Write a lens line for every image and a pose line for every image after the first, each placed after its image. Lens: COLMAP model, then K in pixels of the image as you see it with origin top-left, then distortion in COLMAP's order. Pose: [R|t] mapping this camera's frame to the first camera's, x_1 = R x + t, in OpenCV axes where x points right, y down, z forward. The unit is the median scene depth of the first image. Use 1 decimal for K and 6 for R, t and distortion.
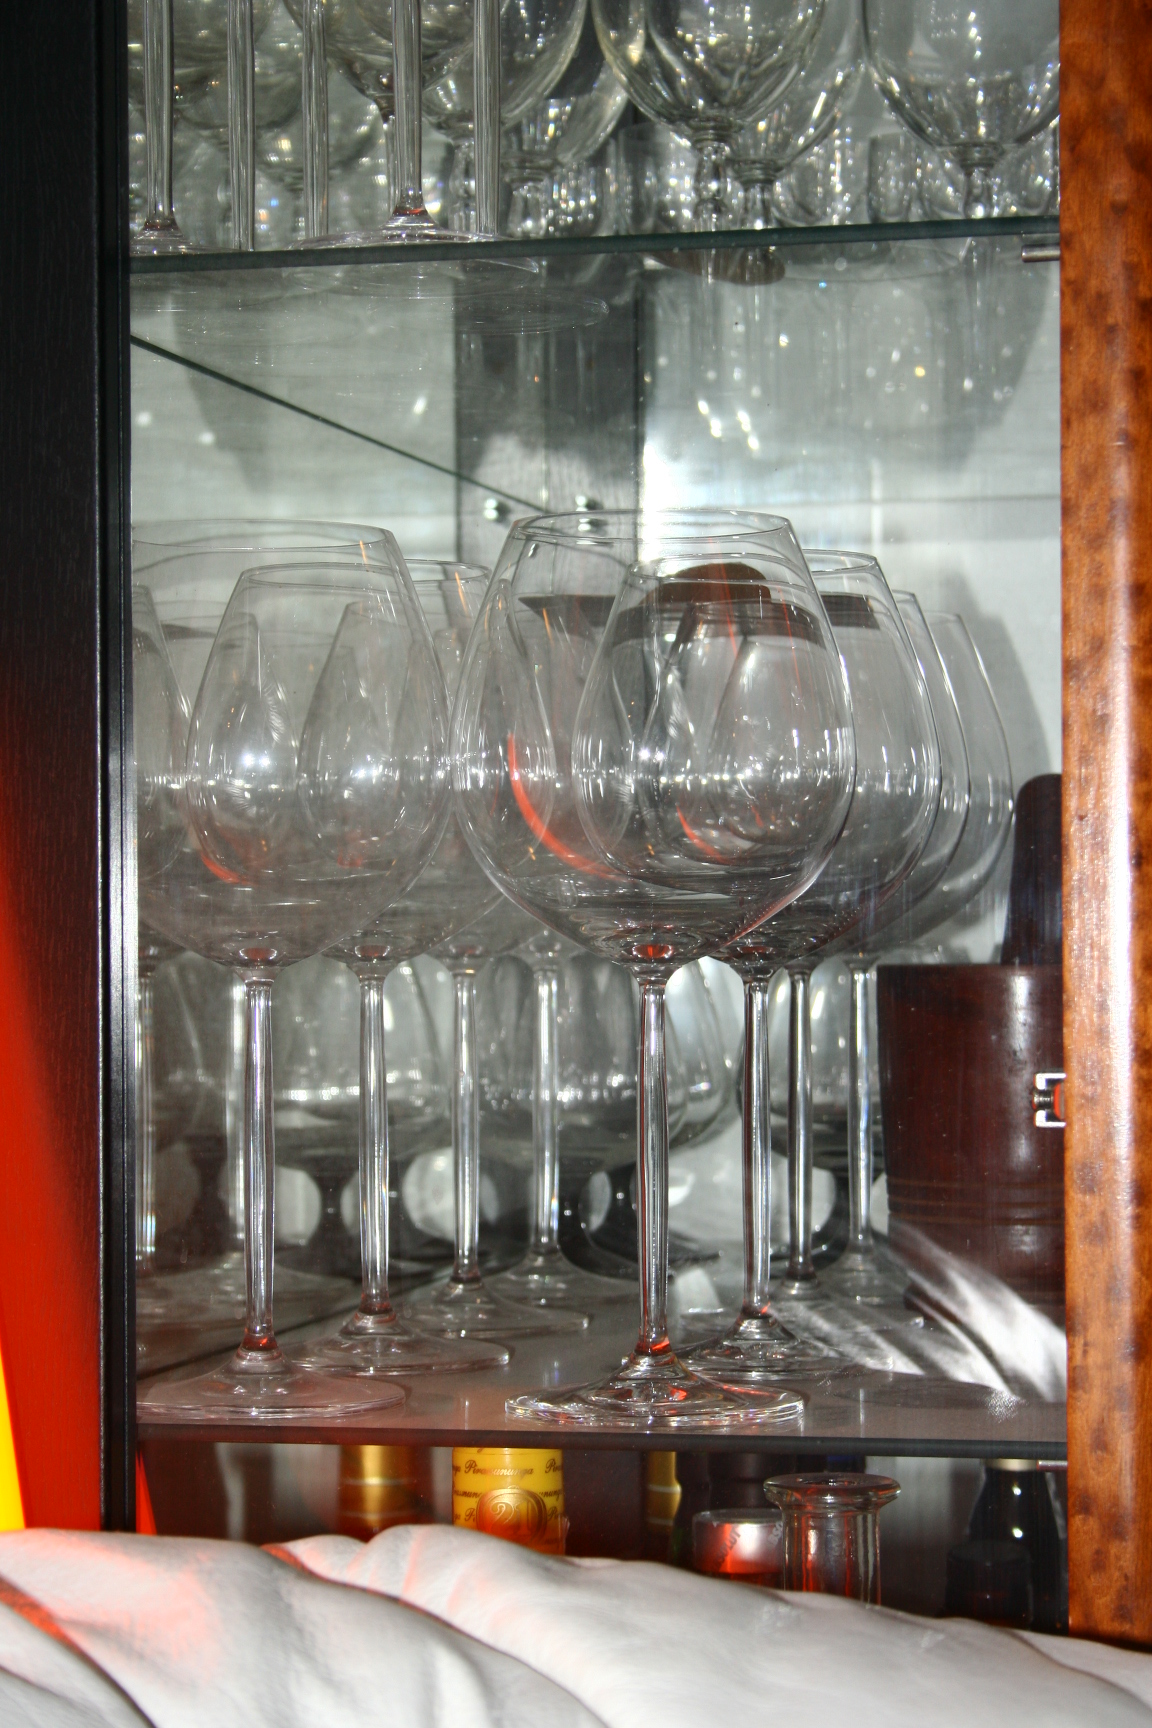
lens RADIAL K [[4213.8, 0, 576.0], [0, 4213.8, 864.0], [0, 0, 1]] dist [0.055395, 0.301198]
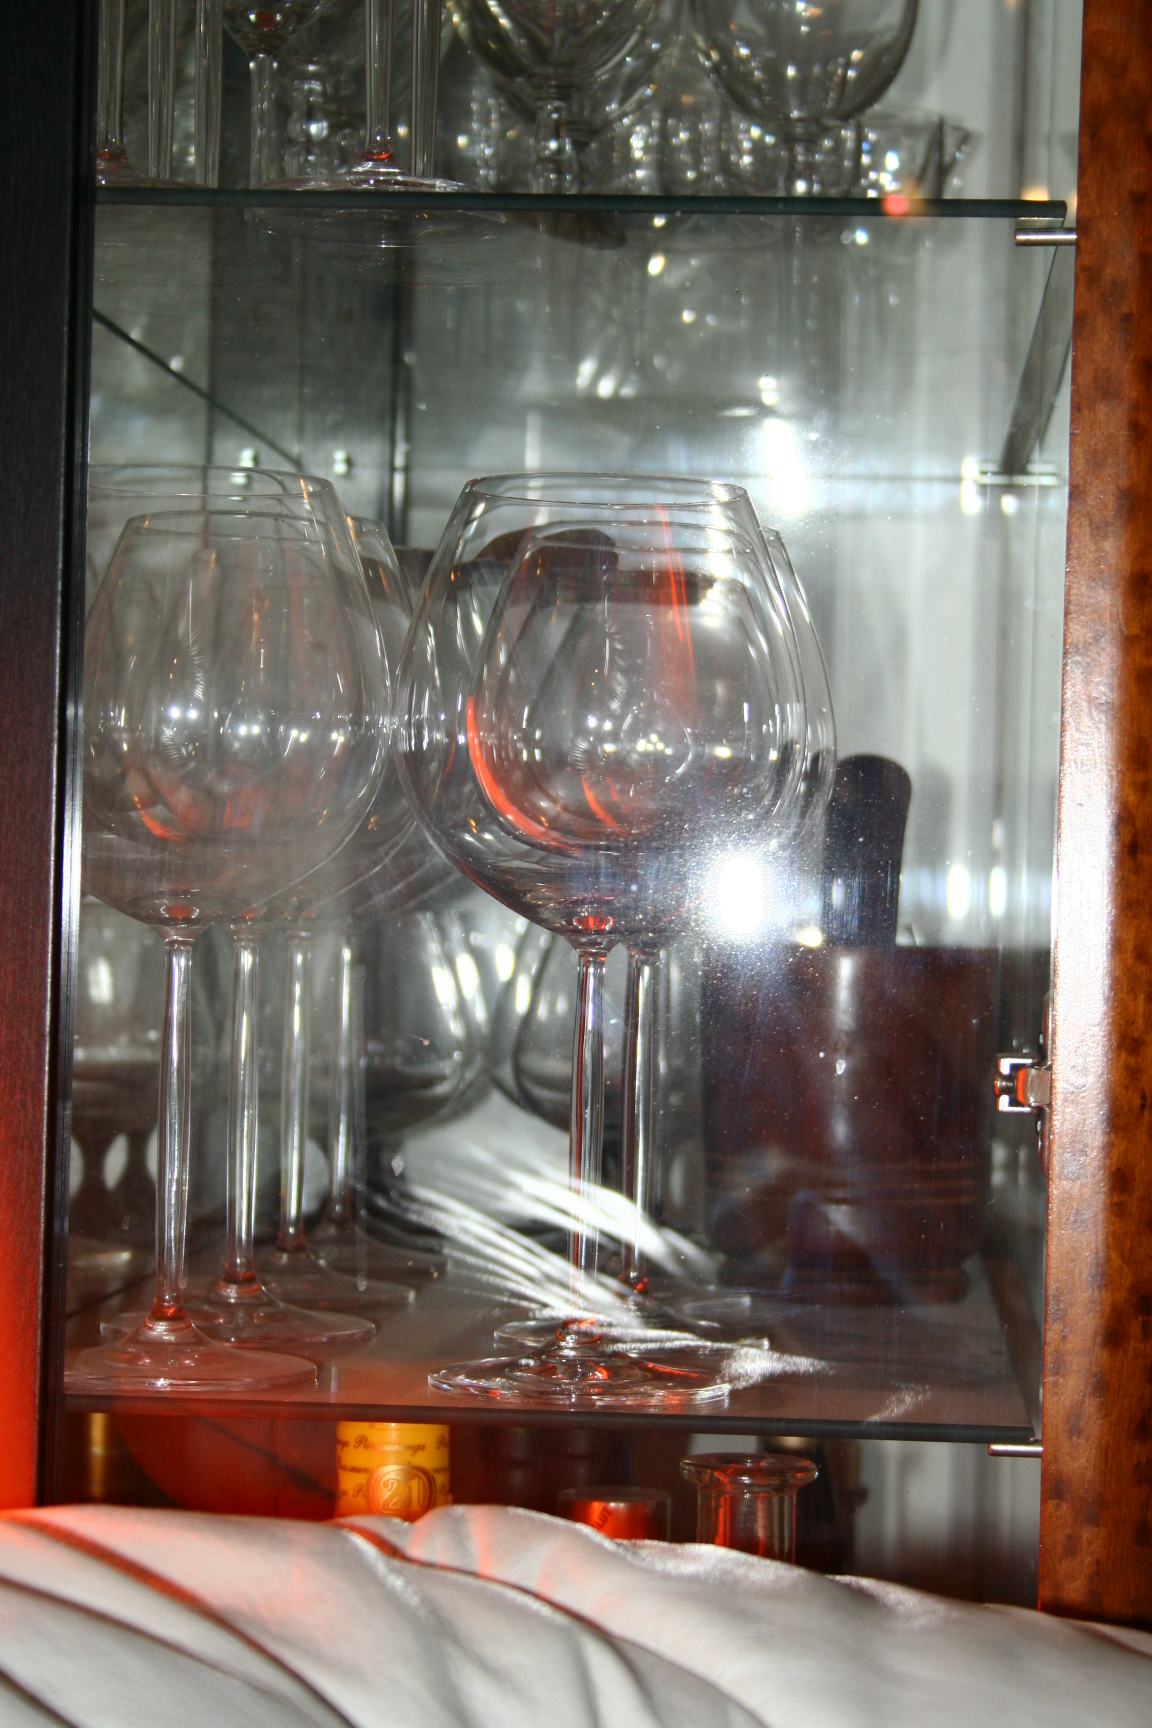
lens RADIAL K [[4234.5, 0, 576.0], [0, 4234.5, 864.0], [0, 0, 1]] dist [0.028512, 0.558483]
pose [[0.986966, 0.033784, 0.157345, -0.142490], [-0.035261, 0.999356, 0.006604, 0.000604], [-0.157021, -0.012066, 0.987522, 0.023712]]
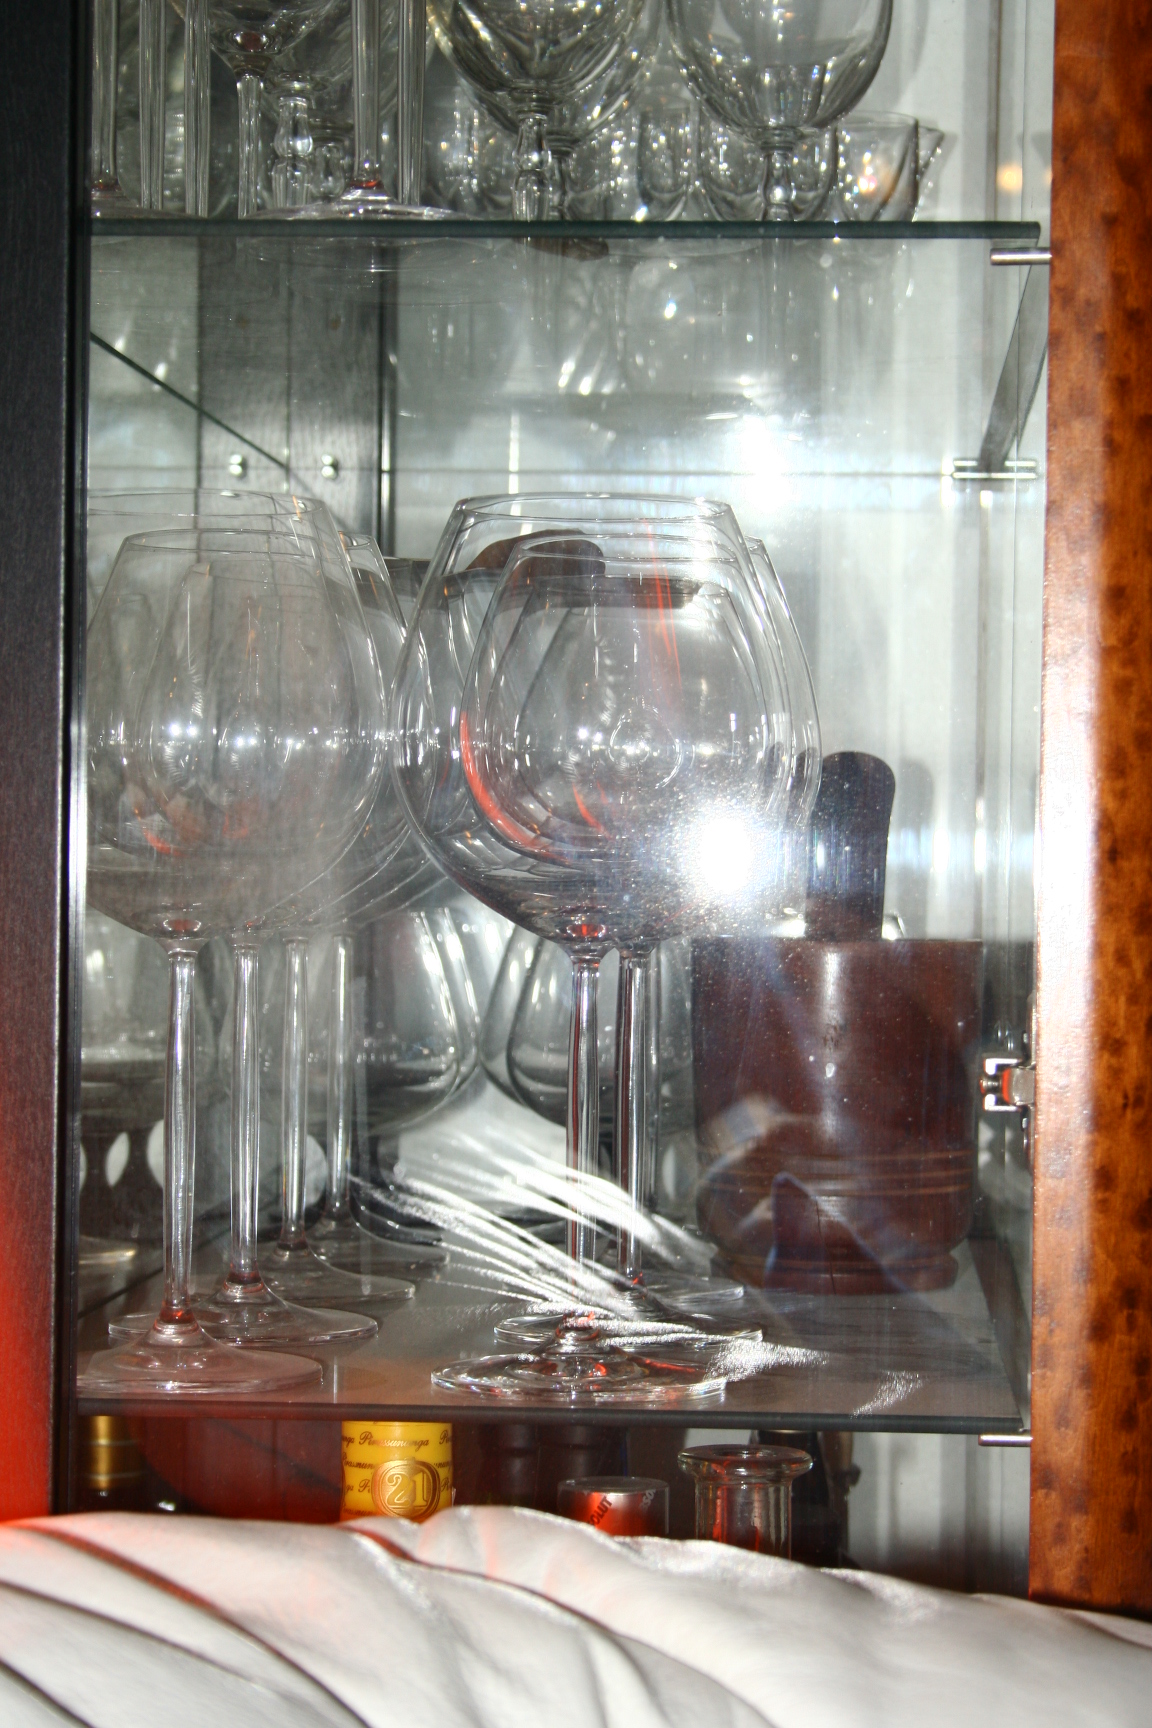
lens RADIAL K [[4234.5, 0, 576.0], [0, 4234.5, 864.0], [0, 0, 1]] dist [0.028512, 0.558483]
pose [[0.986635, 0.019559, 0.161770, -0.149079], [-0.022290, 0.999638, 0.015087, -0.010373], [-0.161416, -0.018491, 0.986713, 0.001165]]
